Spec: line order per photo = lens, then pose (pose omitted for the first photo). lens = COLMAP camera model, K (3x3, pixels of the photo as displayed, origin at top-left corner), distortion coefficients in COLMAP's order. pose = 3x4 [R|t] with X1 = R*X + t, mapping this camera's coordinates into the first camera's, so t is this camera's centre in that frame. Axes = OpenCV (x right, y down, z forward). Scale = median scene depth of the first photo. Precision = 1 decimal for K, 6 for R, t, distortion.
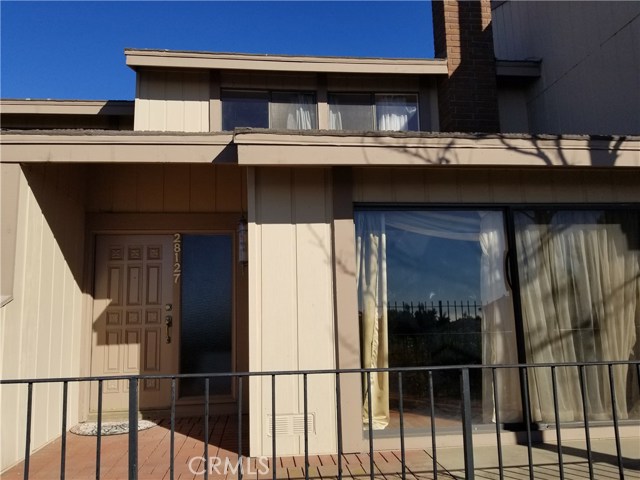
lens RADIAL K [[509.1, 0, 320.1], [0, 509.1, 242.7], [0, 0, 1]] dist [0.047954, -0.032306]
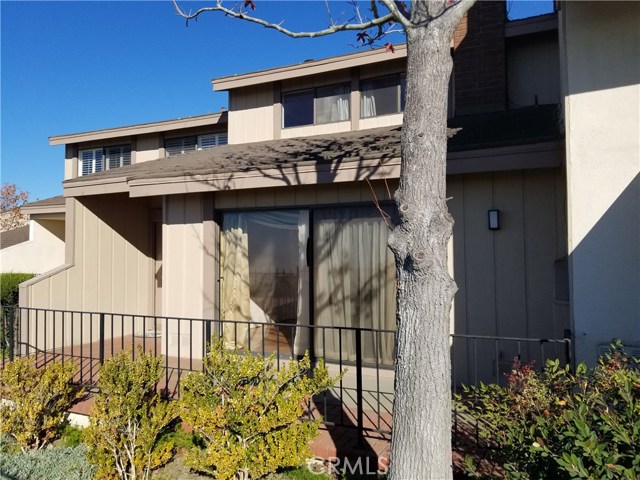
lens RADIAL K [[509.1, 0, 318.0], [0, 509.1, 240.3], [0, 0, 1]] dist [0.047954, -0.032306]
pose [[0.846952, 0.004651, -0.531649, 1.250564], [0.062111, 0.992249, 0.107628, -0.143716], [0.528029, -0.124177, 0.840099, -0.180726]]
